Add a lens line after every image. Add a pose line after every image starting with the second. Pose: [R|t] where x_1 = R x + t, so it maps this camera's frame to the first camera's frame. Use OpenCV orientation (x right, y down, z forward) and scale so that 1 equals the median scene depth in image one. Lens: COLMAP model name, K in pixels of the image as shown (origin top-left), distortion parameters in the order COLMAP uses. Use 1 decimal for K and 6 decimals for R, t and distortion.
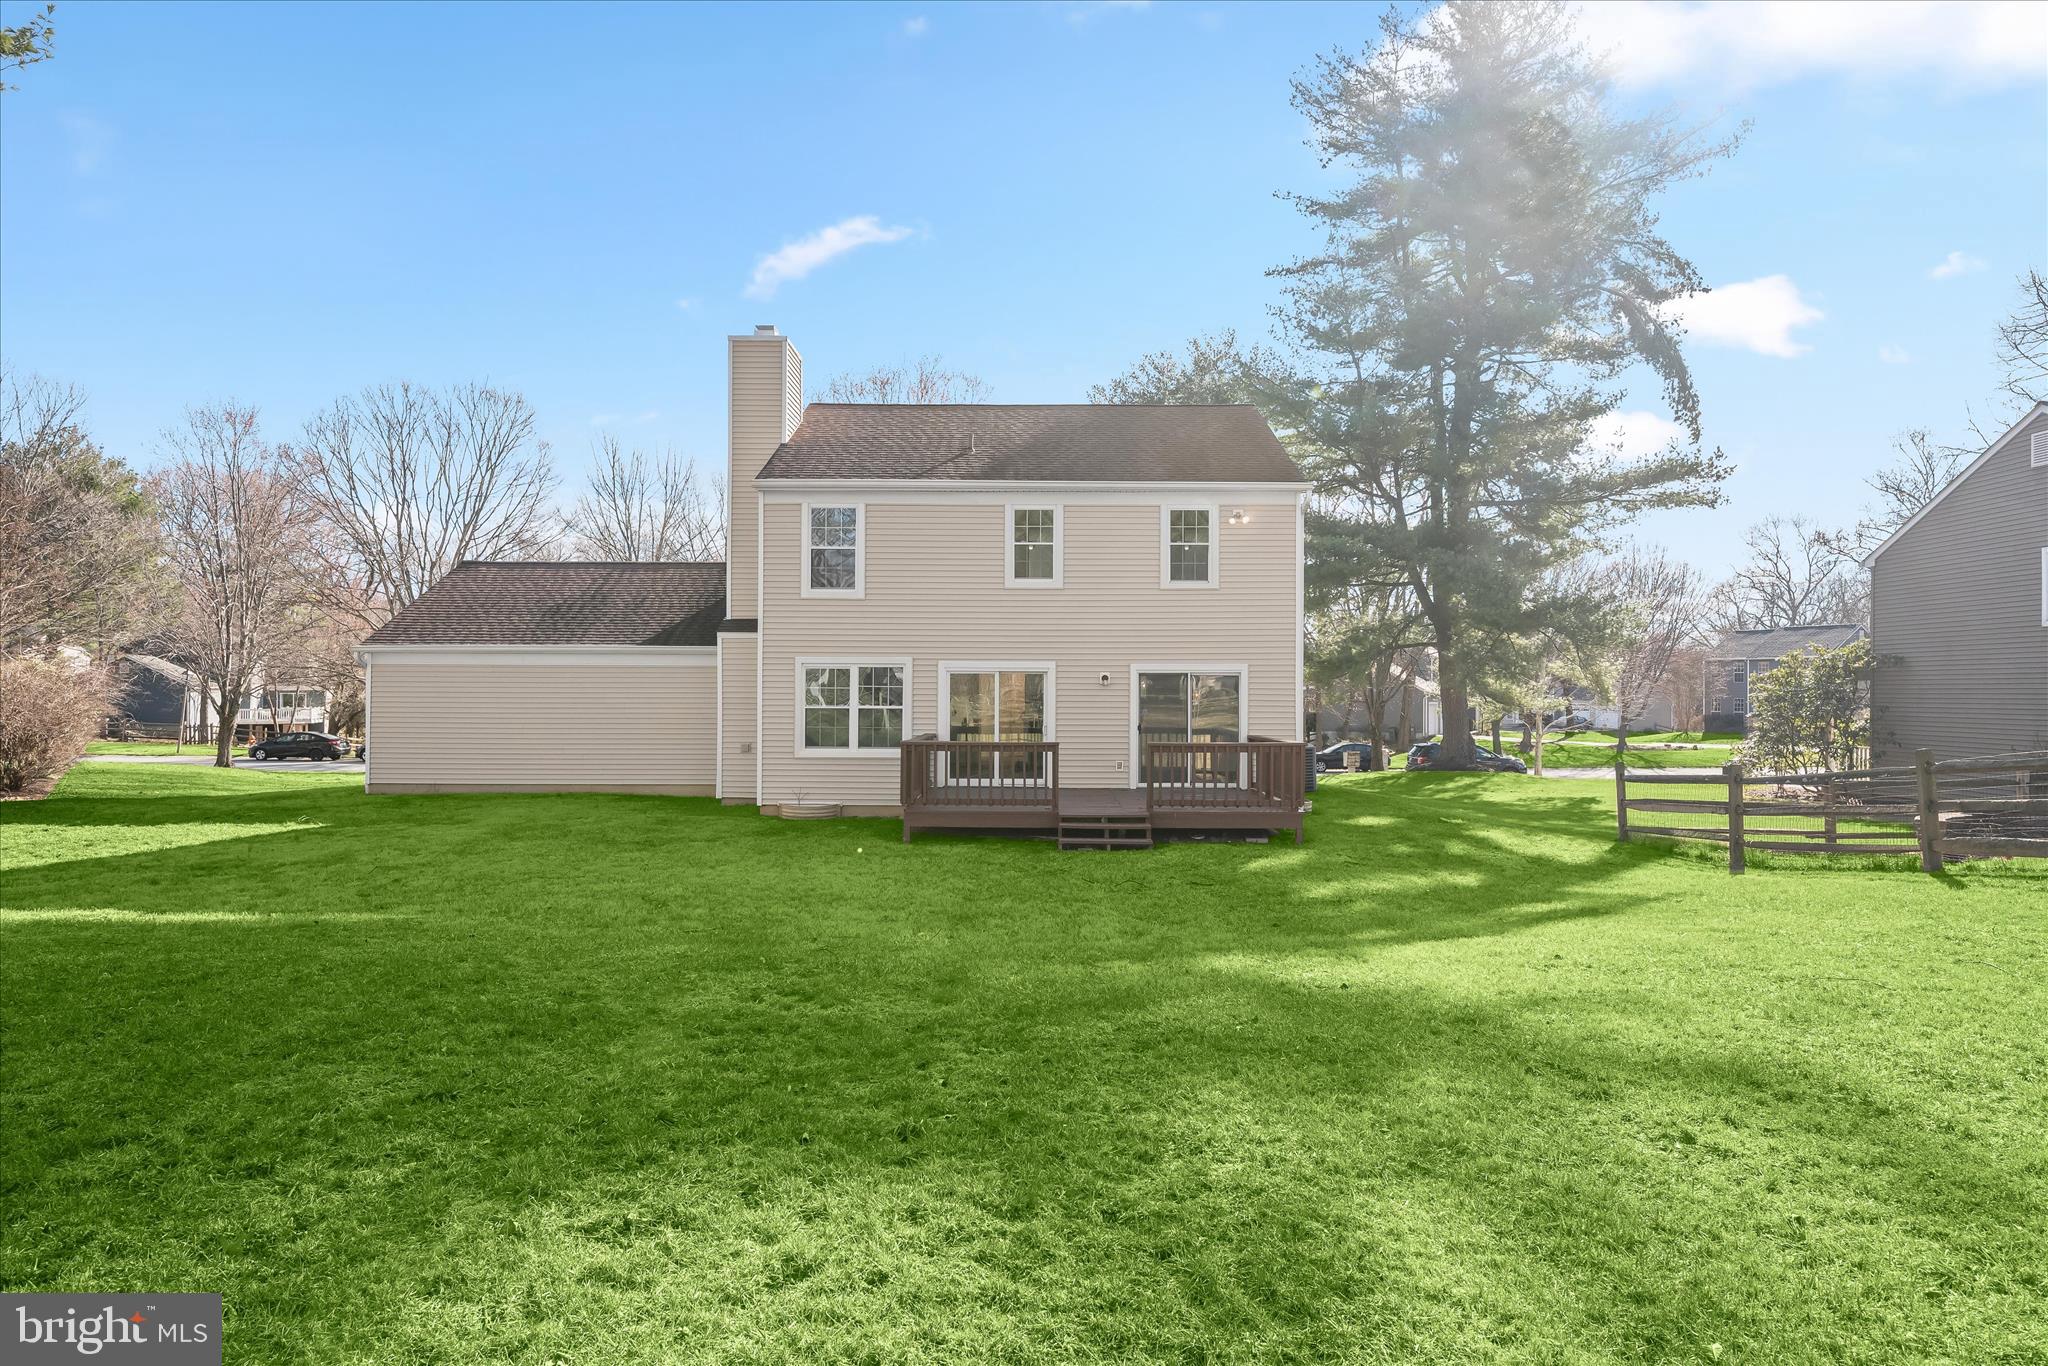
lens RADIAL K [[806.5, 0, 1026.6], [0, 806.5, 683.4], [0, 0, 1]] dist [-0.001062, -0.000064]
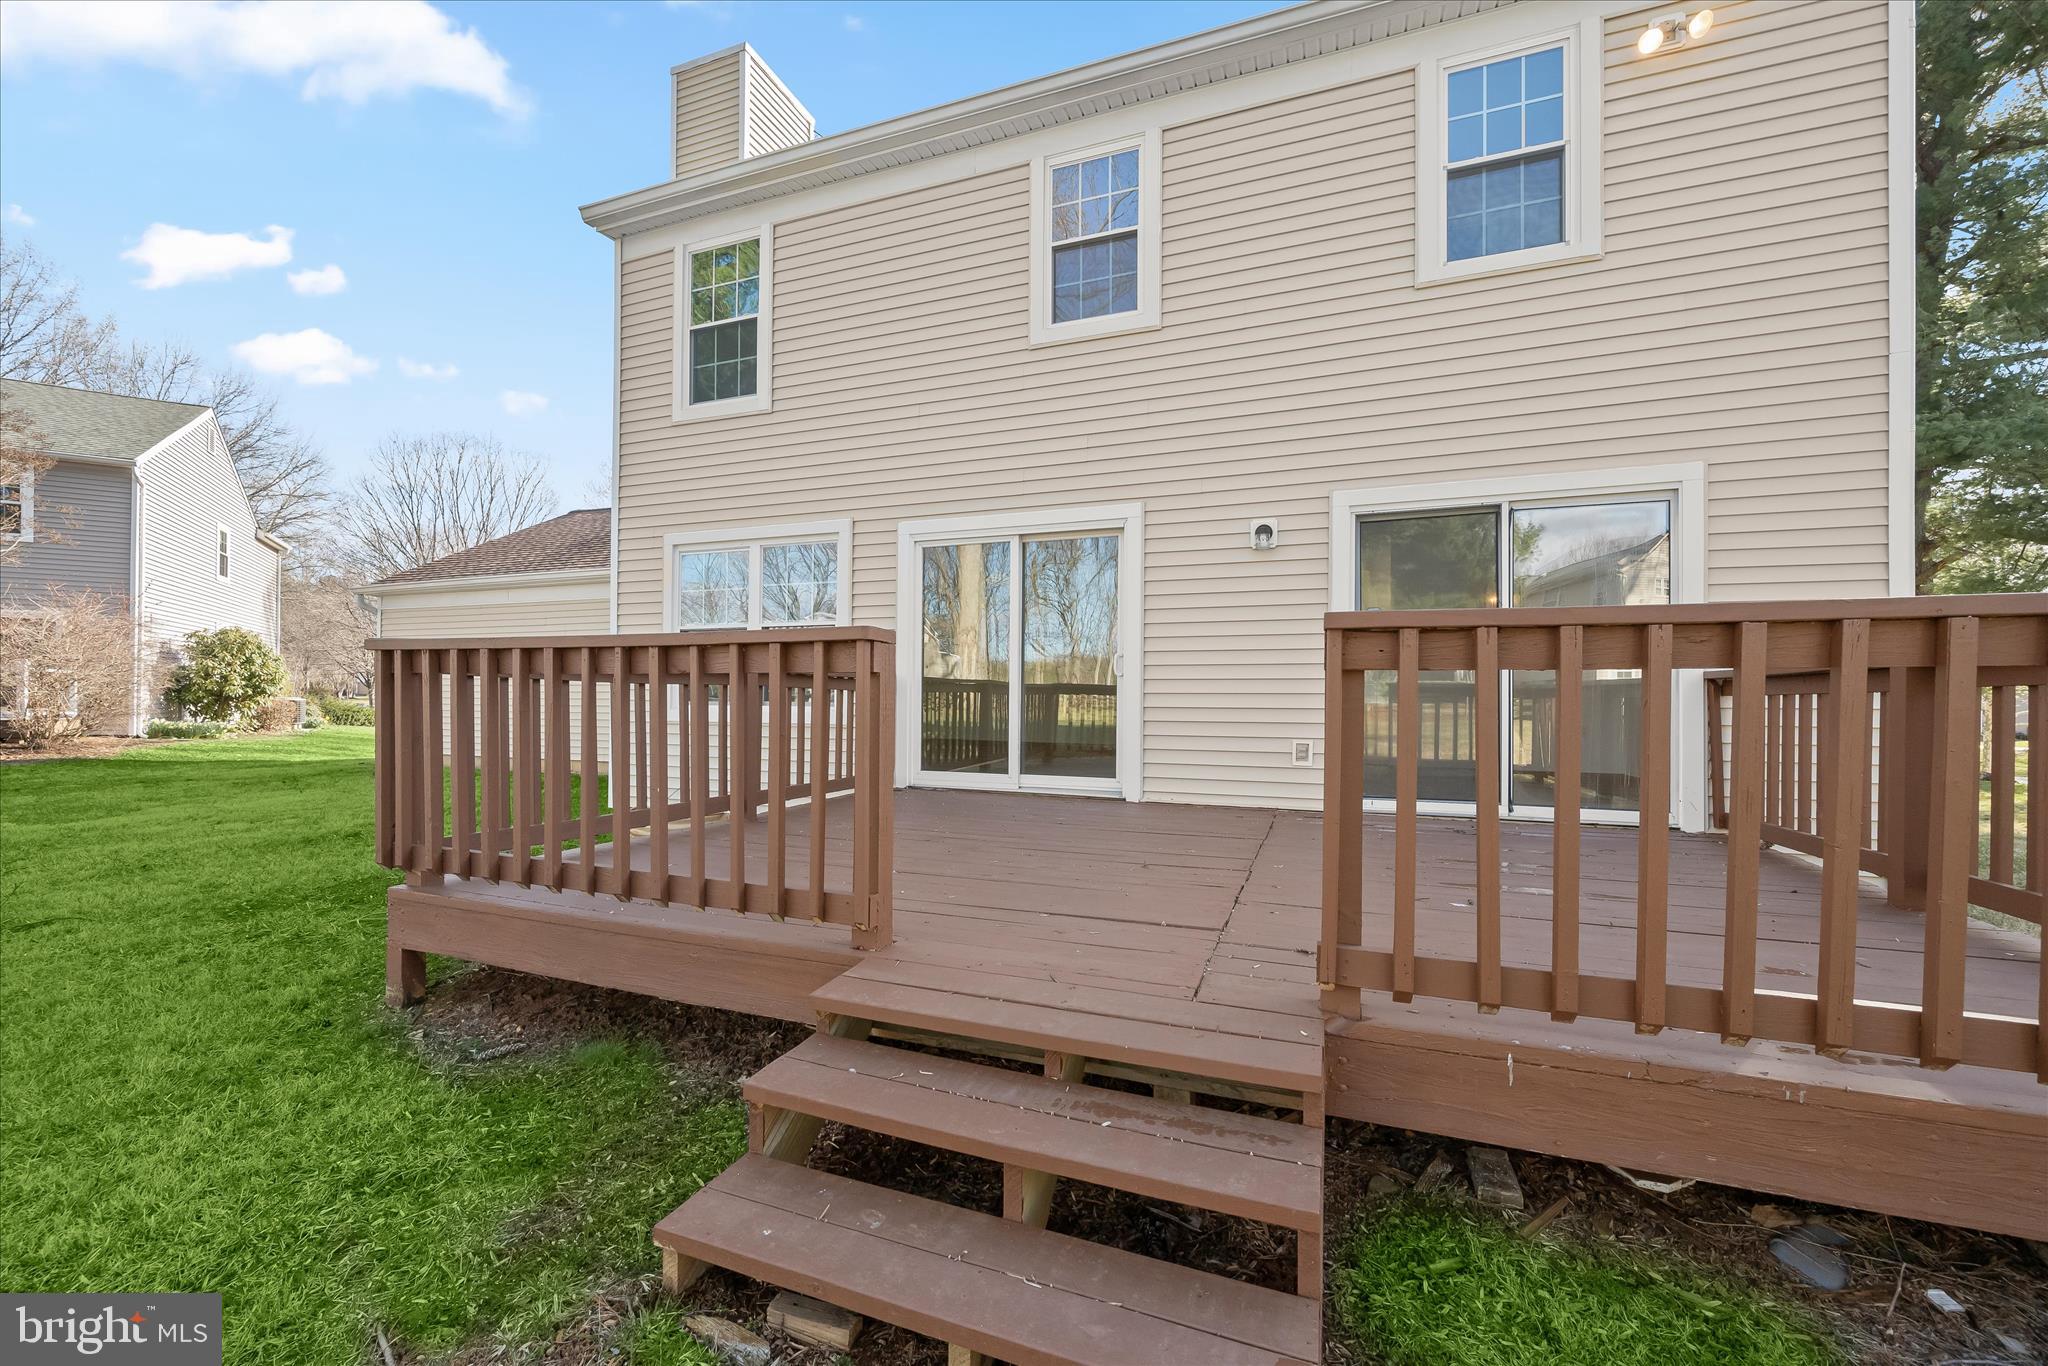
lens RADIAL K [[806.5, 0, 1026.6], [0, 806.5, 683.4], [0, 0, 1]] dist [-0.001062, -0.000064]
pose [[0.958743, -0.000811, -0.284274, 0.096401], [0.004342, 0.999921, 0.011791, 0.061559], [0.284242, -0.012539, 0.958671, 0.570238]]
